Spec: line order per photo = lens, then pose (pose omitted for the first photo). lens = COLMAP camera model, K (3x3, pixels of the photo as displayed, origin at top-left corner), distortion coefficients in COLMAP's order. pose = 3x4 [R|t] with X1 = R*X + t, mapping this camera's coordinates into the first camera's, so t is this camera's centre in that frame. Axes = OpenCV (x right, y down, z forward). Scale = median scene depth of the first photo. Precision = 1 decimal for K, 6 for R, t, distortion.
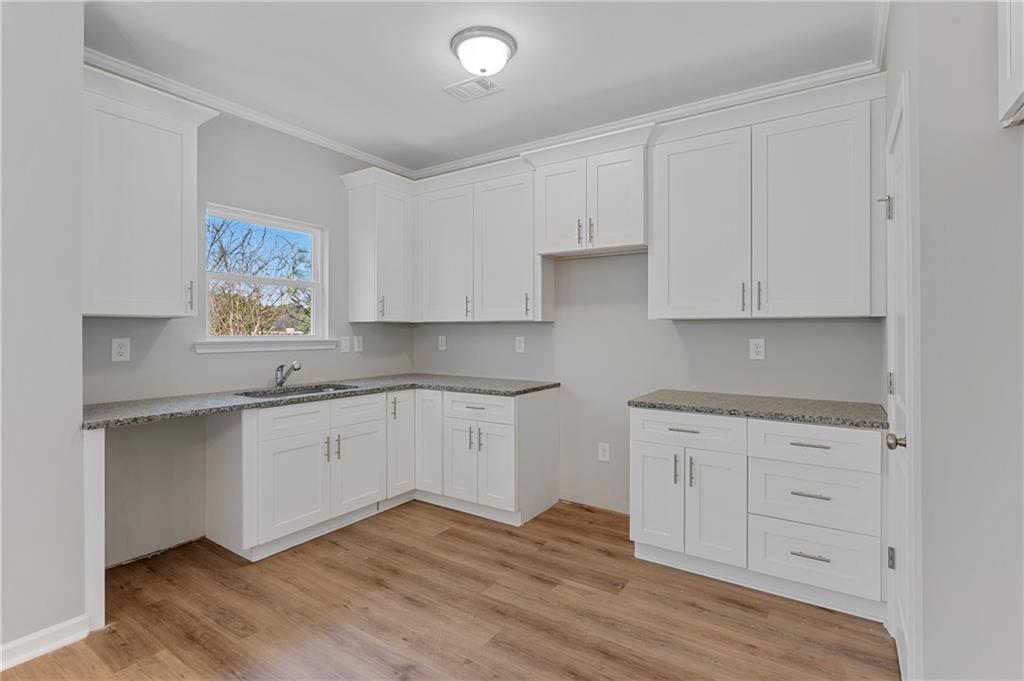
lens RADIAL K [[494.0, 0, 509.9], [0, 494.0, 330.9], [0, 0, 1]] dist [-0.002183, -0.000030]
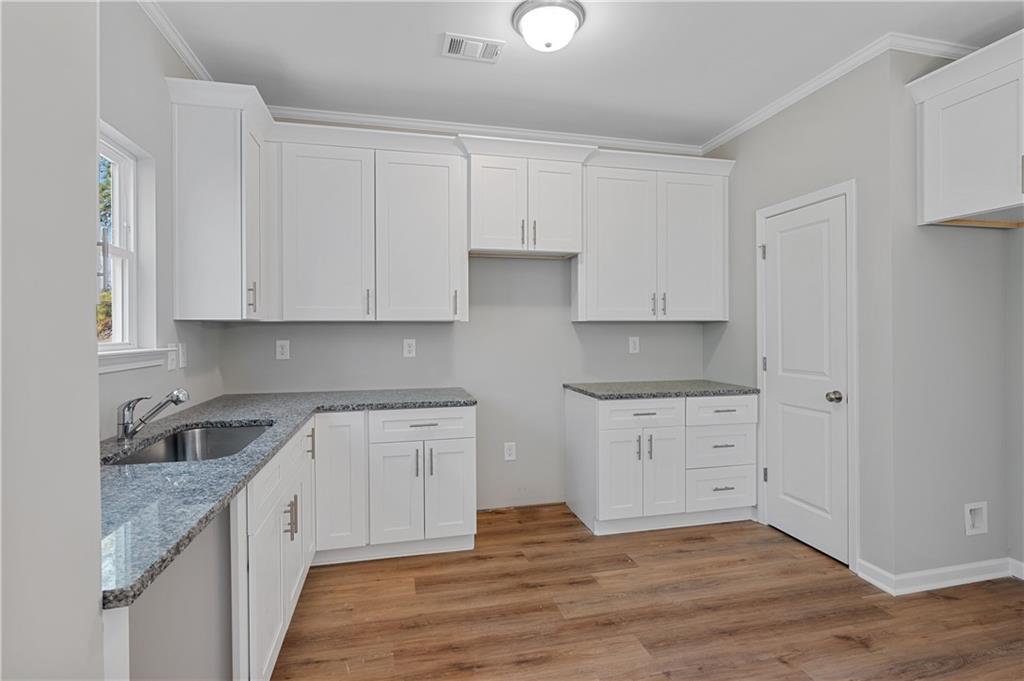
lens RADIAL K [[491.4, 0, 512.8], [0, 491.4, 332.1], [0, 0, 1]] dist [-0.001208, -0.000210]
pose [[0.679116, -0.006599, 0.734002, -0.645831], [0.005788, 0.999977, 0.003635, -0.003378], [-0.734009, 0.001780, 0.679138, 0.369056]]
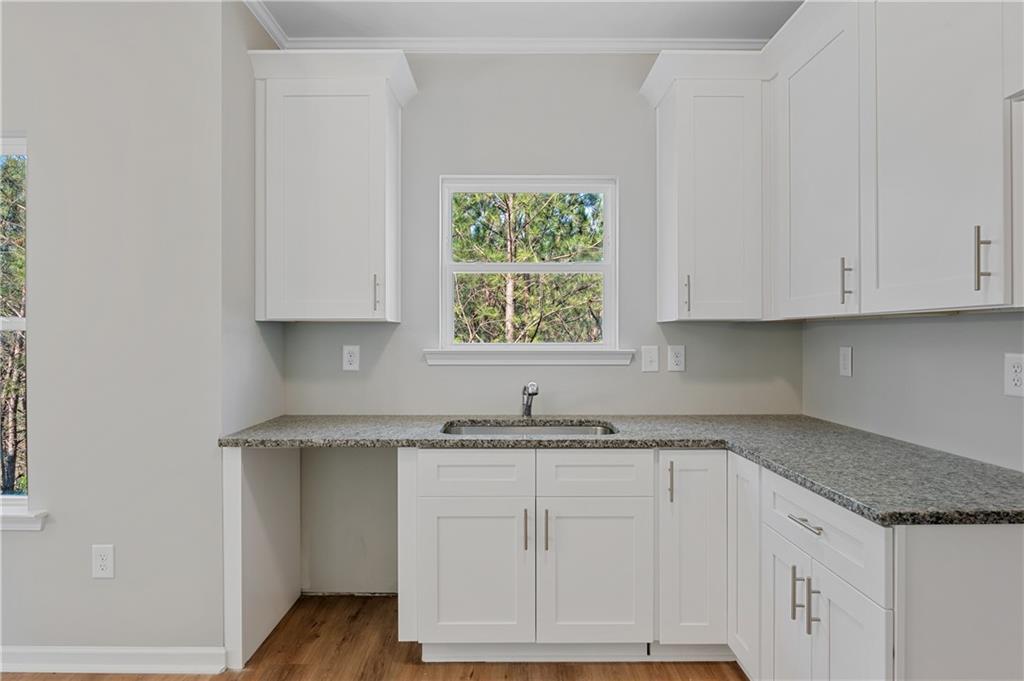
lens RADIAL K [[556.6, 0, 509.1], [0, 556.6, 337.5], [0, 0, 1]] dist [-0.013251, -0.000421]
pose [[0.557973, 0.000772, -0.829859, 0.196407], [0.000532, 0.999999, 0.001288, -0.000233], [0.829859, -0.001160, 0.557972, 0.606677]]
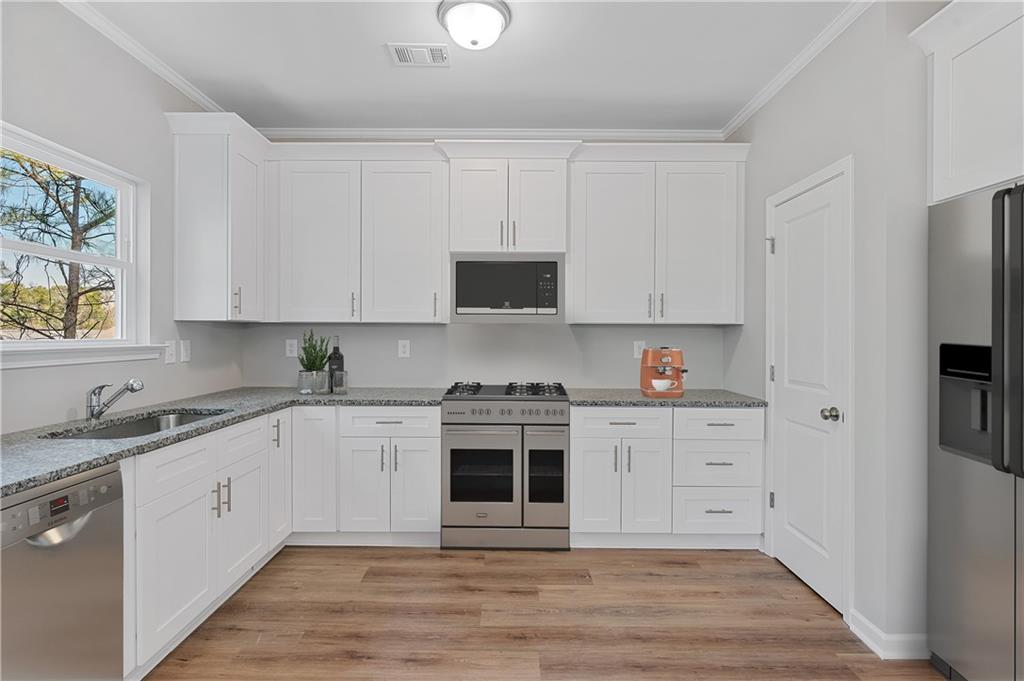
lens RADIAL K [[489.9, 0, 510.9], [0, 489.9, 336.7], [0, 0, 1]] dist [-0.002229, -0.000254]
pose [[0.832885, -0.000306, 0.553446, -0.413558], [-0.003796, 0.999973, 0.006265, -0.000849], [-0.553433, -0.007319, 0.832862, 0.187934]]
